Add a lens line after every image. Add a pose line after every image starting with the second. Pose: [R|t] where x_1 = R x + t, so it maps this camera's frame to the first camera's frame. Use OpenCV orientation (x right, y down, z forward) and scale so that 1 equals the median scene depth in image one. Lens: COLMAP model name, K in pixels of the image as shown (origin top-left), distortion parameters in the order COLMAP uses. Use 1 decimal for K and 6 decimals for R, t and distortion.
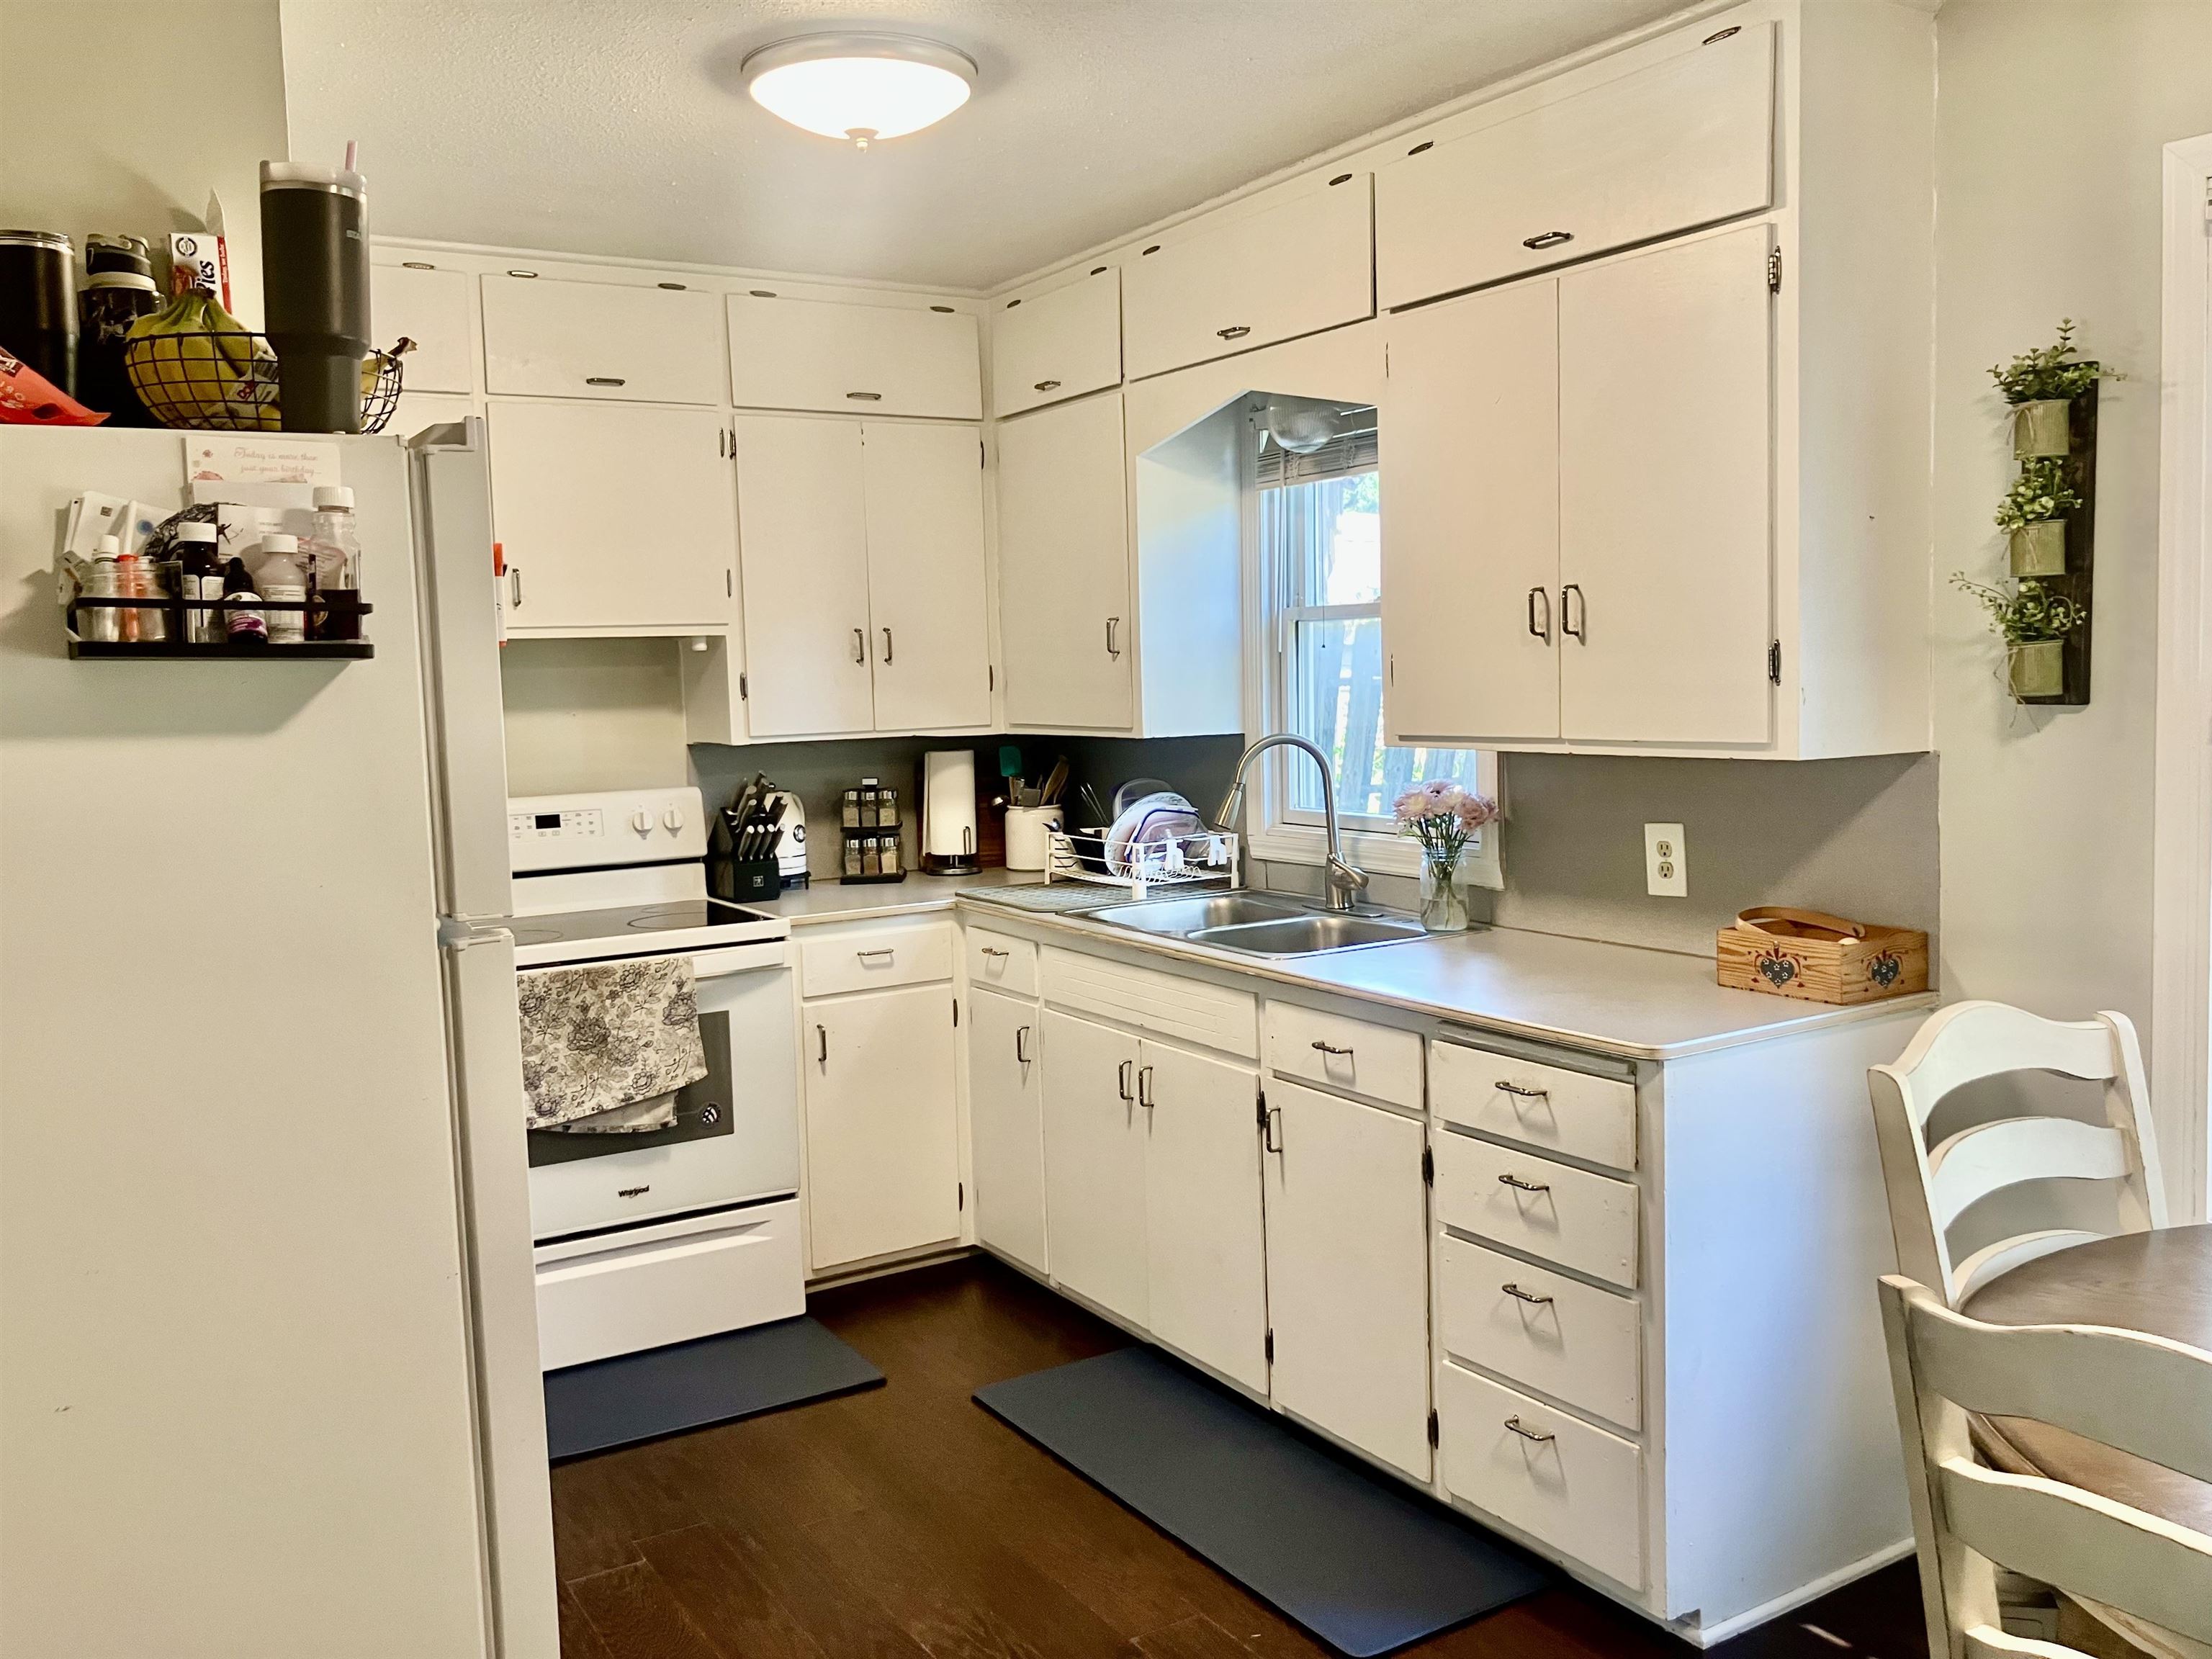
lens RADIAL K [[1805.6, 0, 1092.3], [0, 1805.6, 802.4], [0, 0, 1]] dist [0.012981, -0.003566]
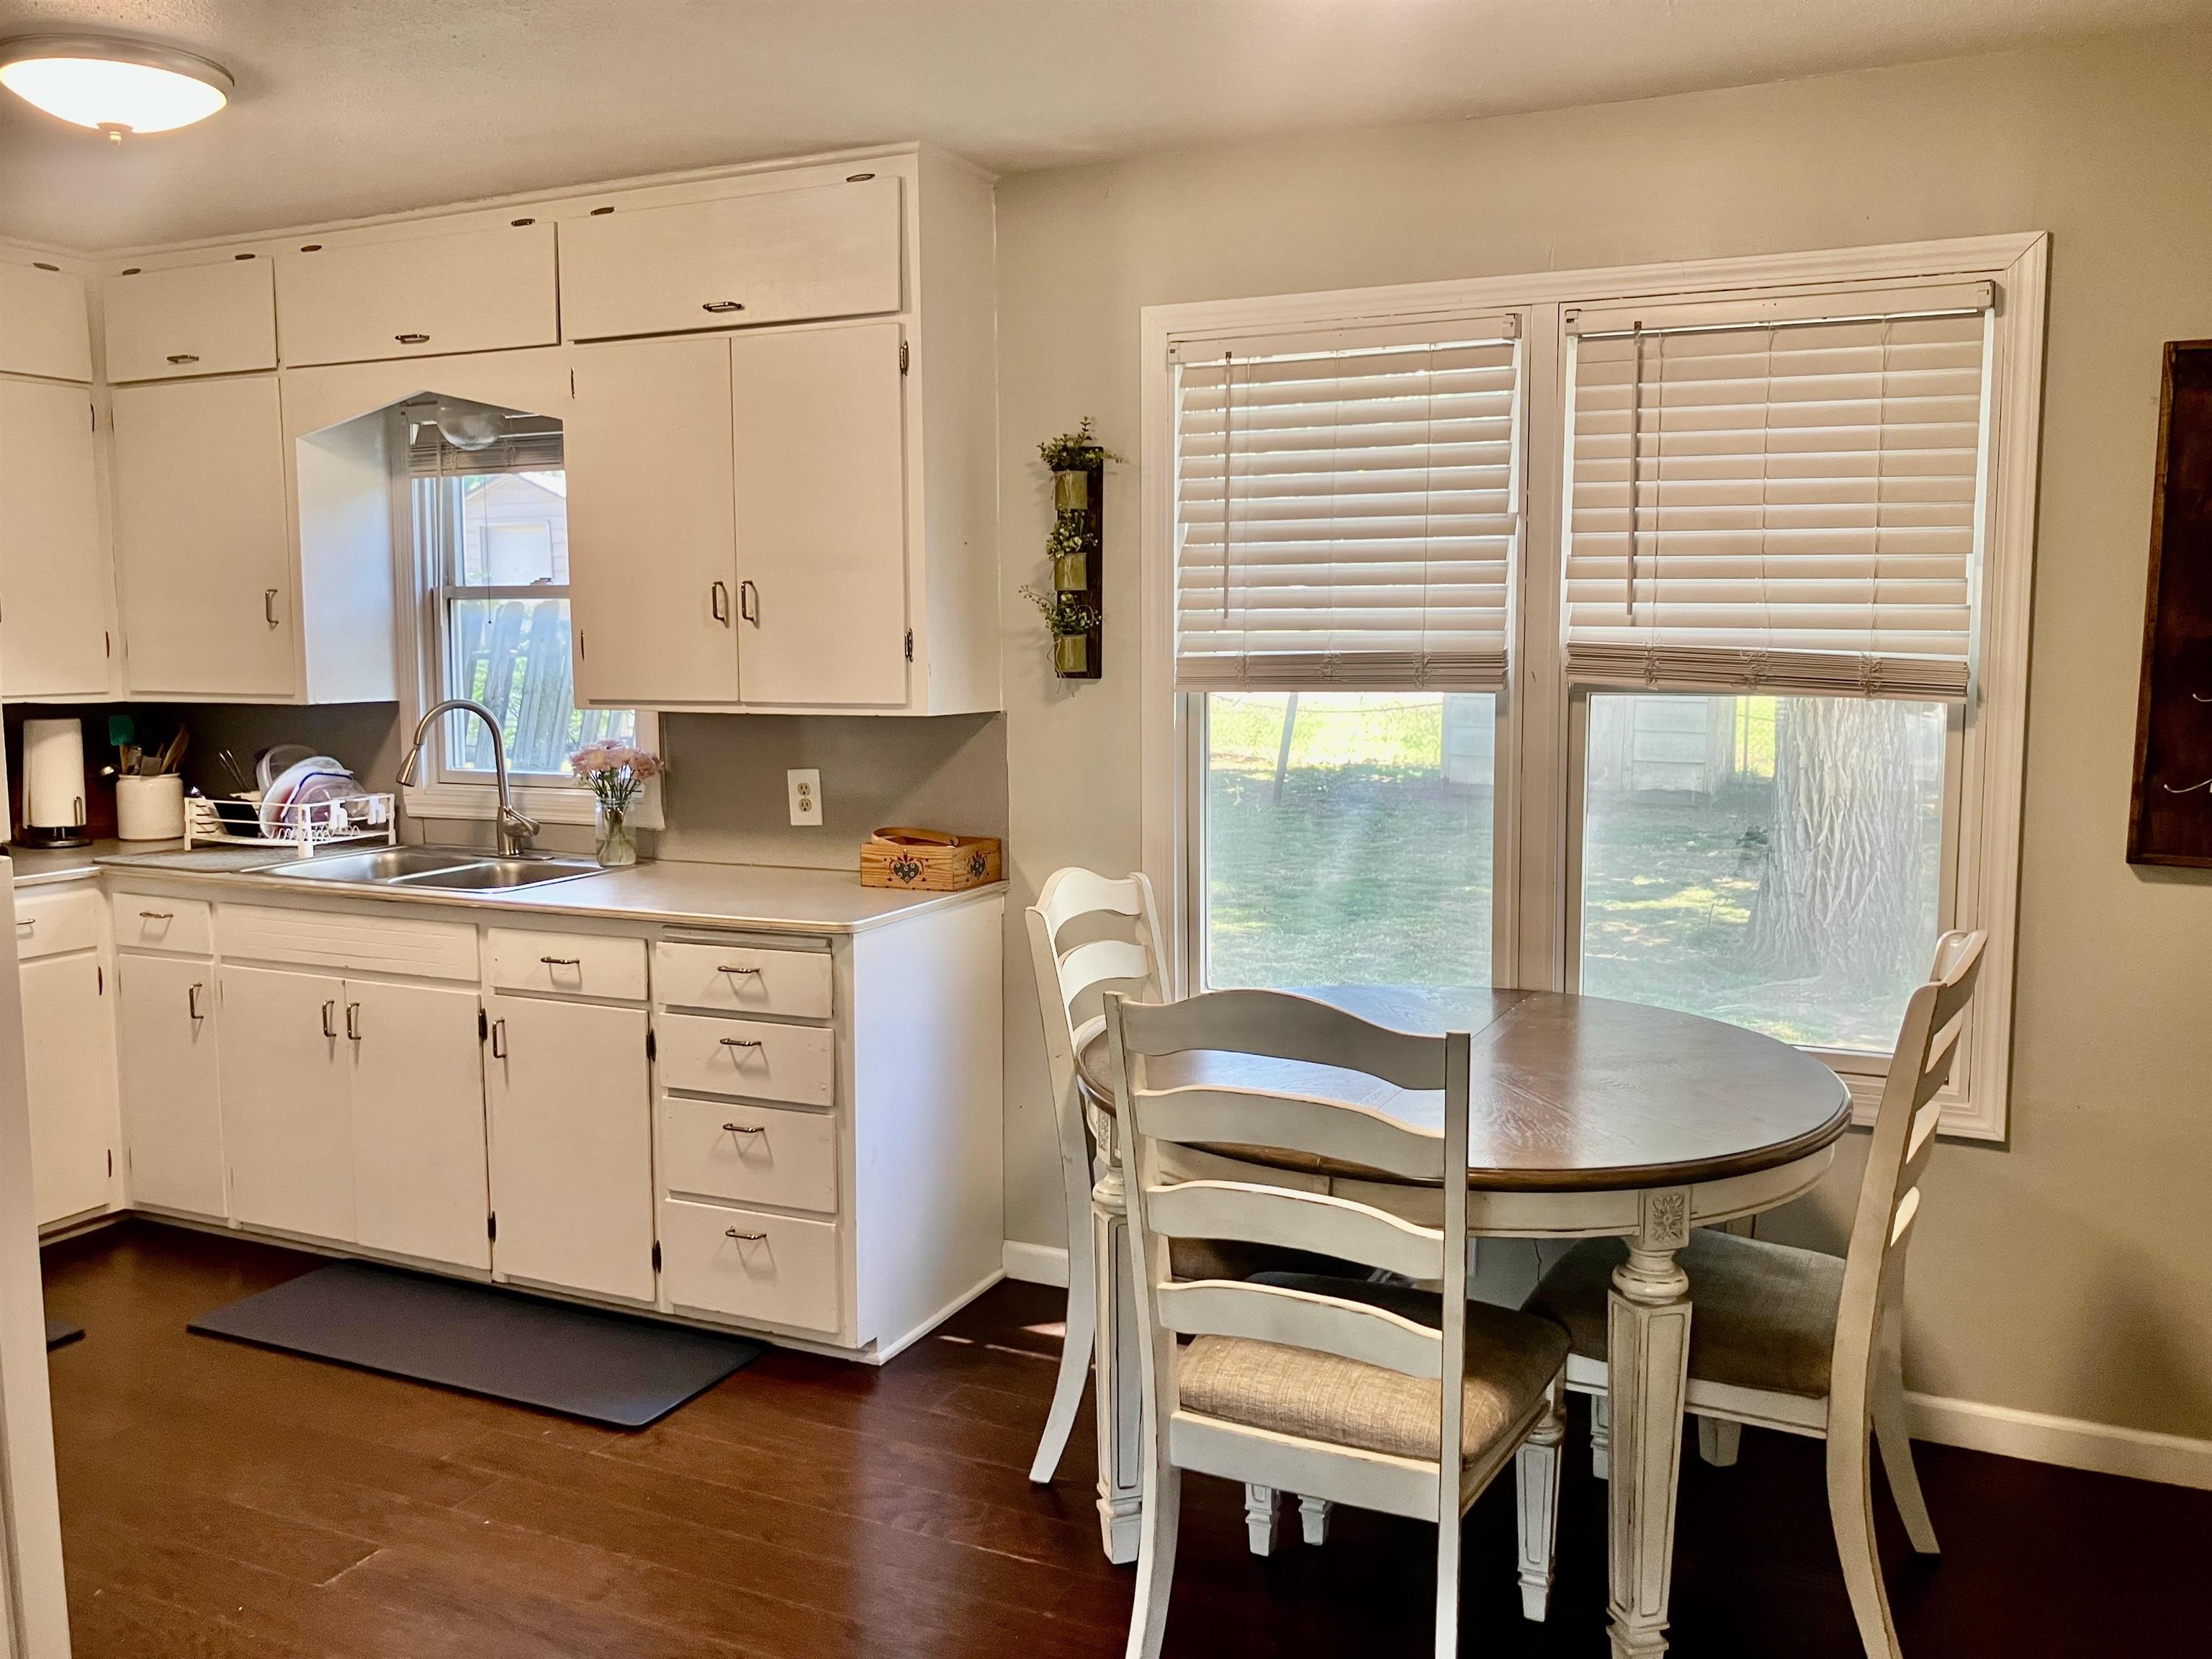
lens RADIAL K [[1805.6, 0, 1092.3], [0, 1805.6, 802.4], [0, 0, 1]] dist [0.012981, -0.003566]
pose [[0.839721, -0.025986, 0.542396, -0.228396], [0.022408, 0.999662, 0.013202, 0.025631], [-0.542556, 0.001068, 0.840019, -0.206146]]
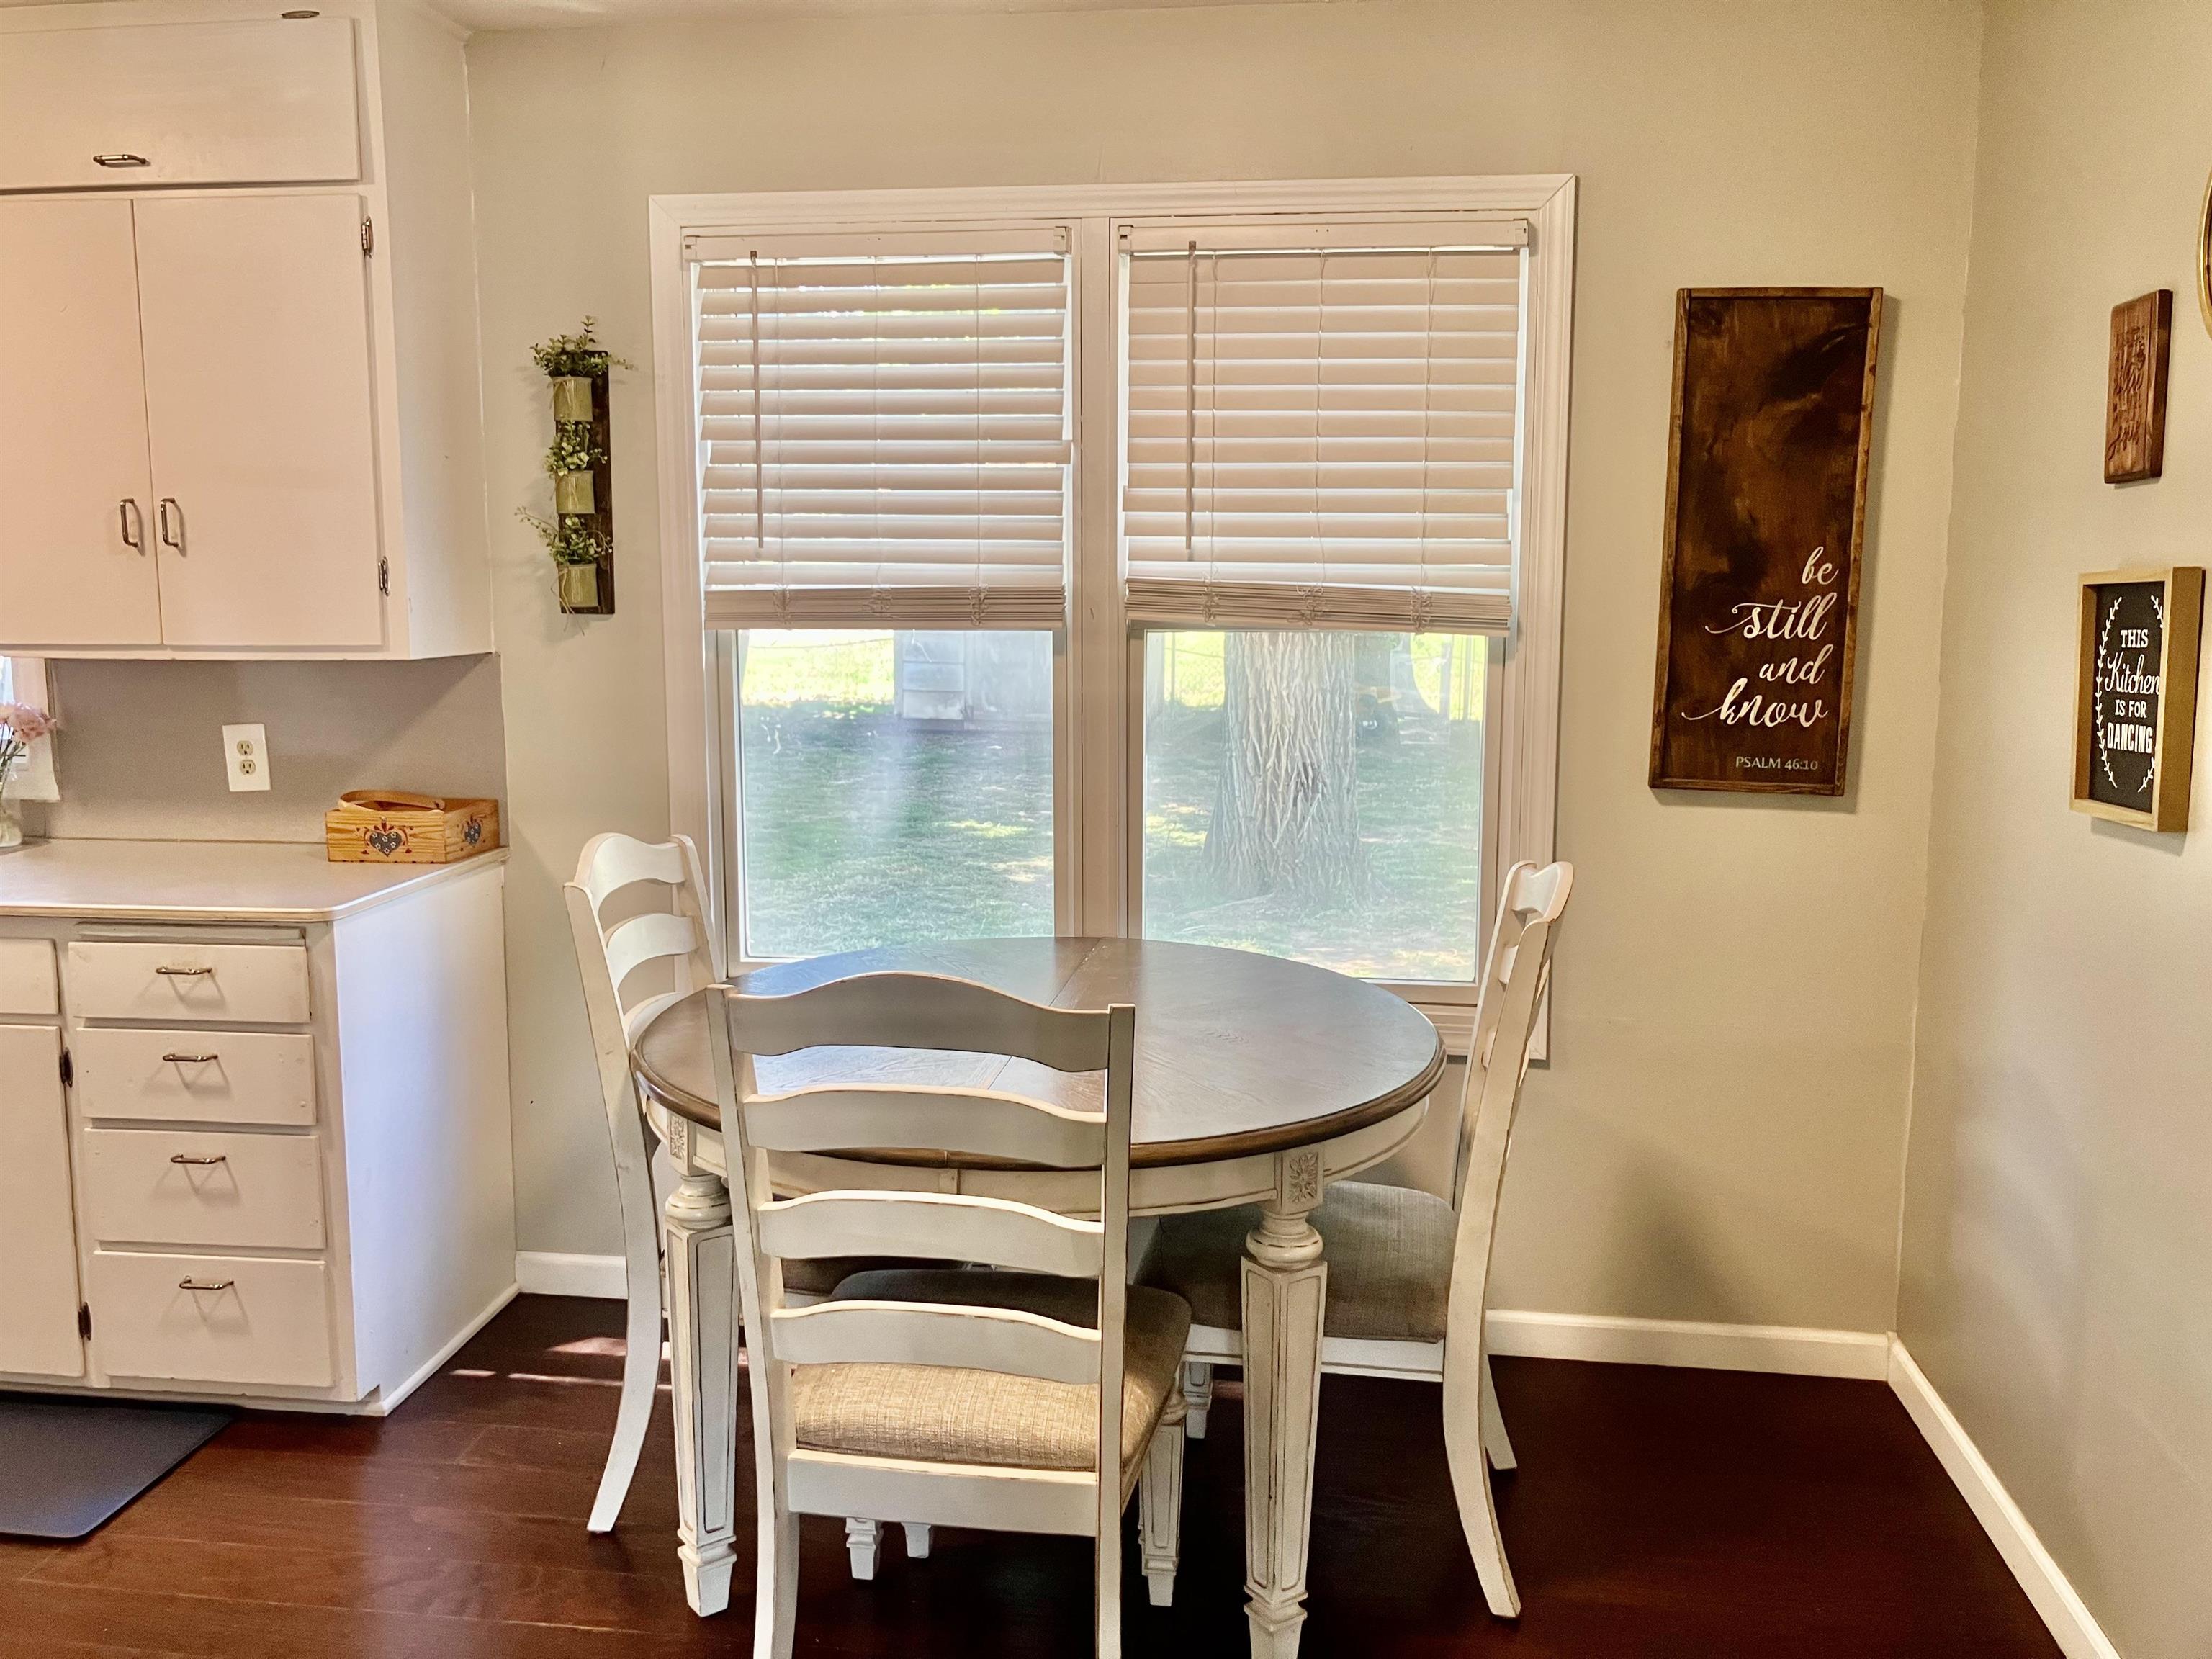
lens RADIAL K [[1791.2, 0, 1066.1], [0, 1791.2, 802.8], [0, 0, 1]] dist [0.032805, -0.038944]
pose [[0.637434, -0.073384, 0.767002, -0.221896], [0.042216, 0.997285, 0.060333, 0.015820], [-0.769347, -0.006079, 0.638802, -0.077069]]
